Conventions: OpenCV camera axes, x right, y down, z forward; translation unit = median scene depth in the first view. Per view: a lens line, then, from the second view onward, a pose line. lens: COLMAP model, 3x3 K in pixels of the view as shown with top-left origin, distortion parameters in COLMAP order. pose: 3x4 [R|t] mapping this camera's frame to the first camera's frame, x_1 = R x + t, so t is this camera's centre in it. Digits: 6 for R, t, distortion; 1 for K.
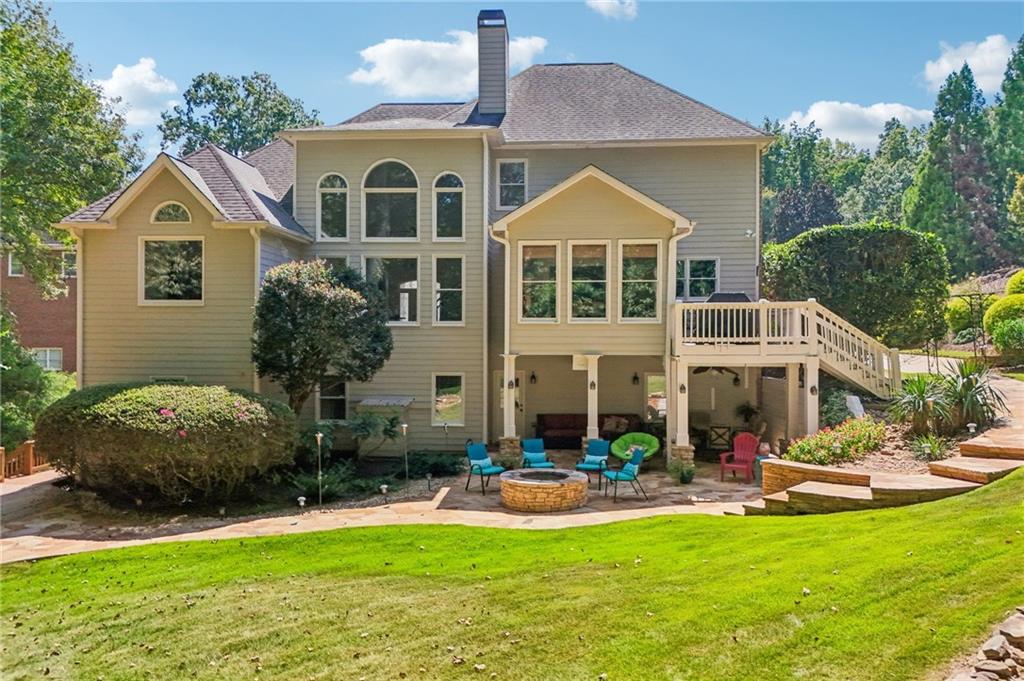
lens RADIAL K [[747.6, 0, 505.9], [0, 747.6, 344.6], [0, 0, 1]] dist [0.060633, -0.001004]
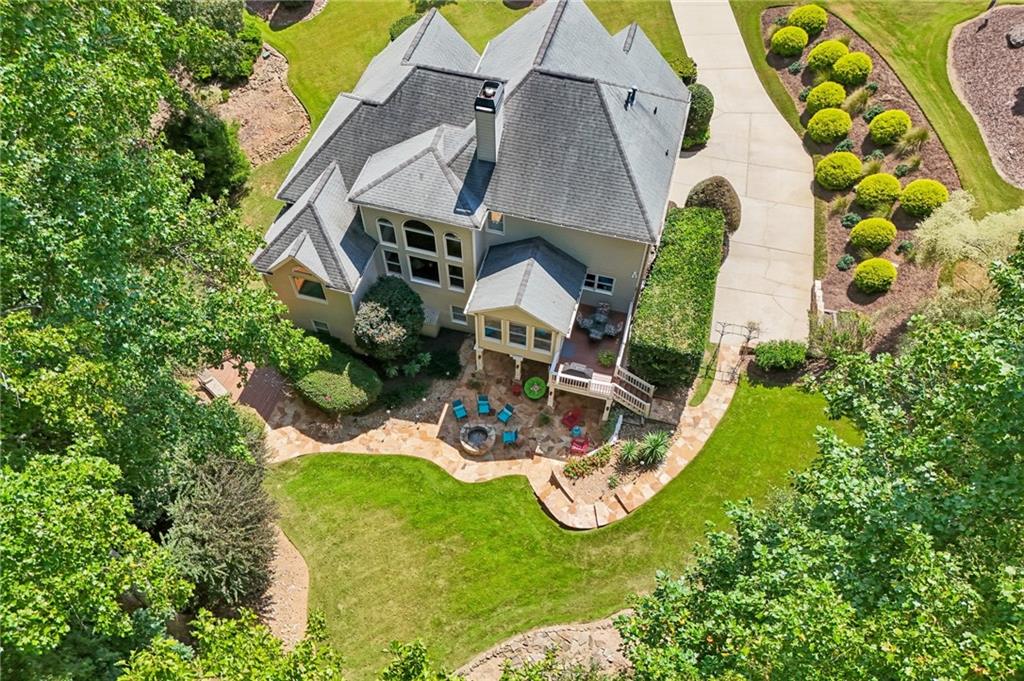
lens RADIAL K [[747.6, 0, 507.7], [0, 747.6, 340.5], [0, 0, 1]] dist [0.060633, -0.001004]
pose [[0.983950, 0.151214, -0.094744, 0.270921], [-0.011912, 0.585420, 0.810643, -1.633732], [0.178045, -0.796503, 0.577825, -0.132609]]
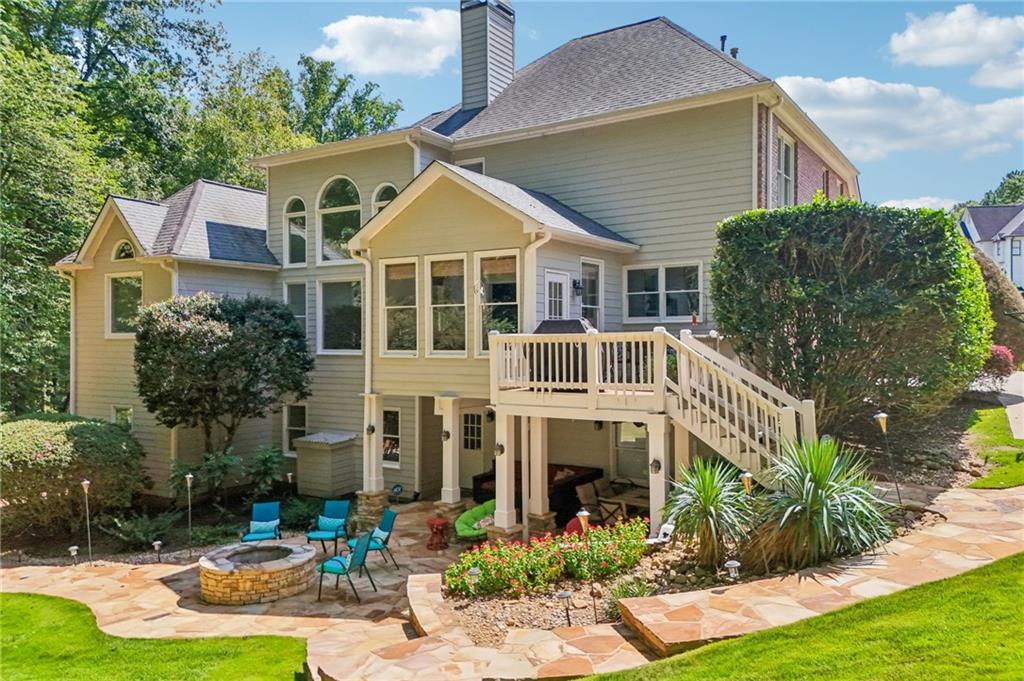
lens RADIAL K [[747.6, 0, 520.7], [0, 747.6, 332.0], [0, 0, 1]] dist [0.060633, -0.001004]
pose [[0.887134, -0.010392, -0.461394, 0.550980], [0.000560, 0.999770, -0.021441, -0.038401], [0.461511, 0.018763, 0.886936, 0.322861]]
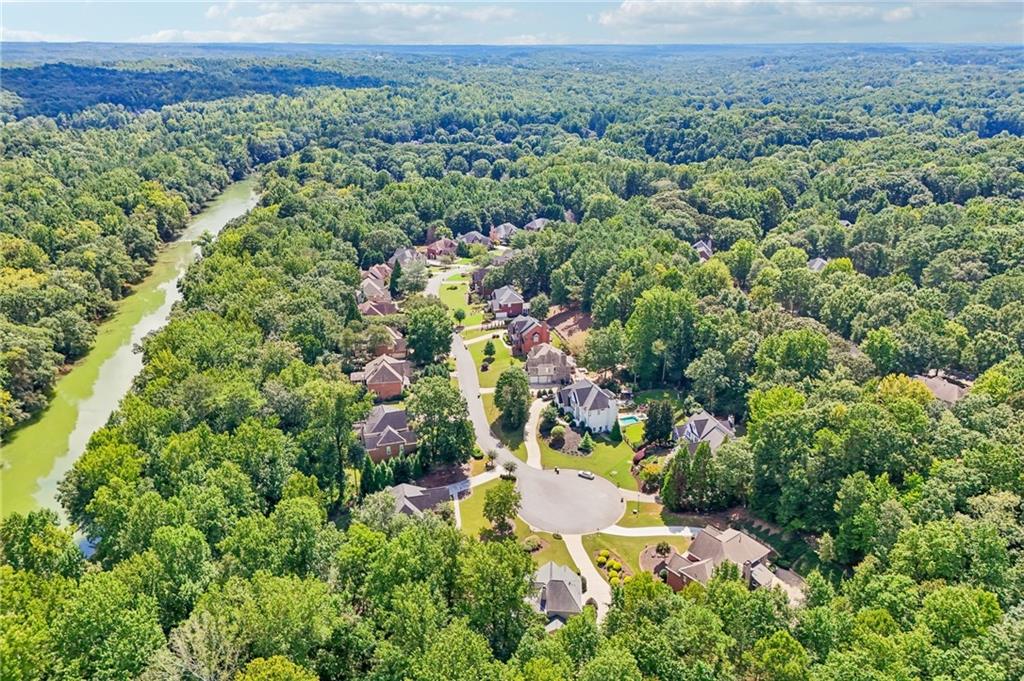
lens RADIAL K [[747.6, 0, 511.1], [0, 747.6, 339.2], [0, 0, 1]] dist [0.060633, -0.001004]
pose [[0.999879, -0.005818, 0.014409, -0.548950], [0.000581, 0.940627, 0.339441, -6.507825], [-0.015529, -0.339391, 0.940517, -6.289753]]
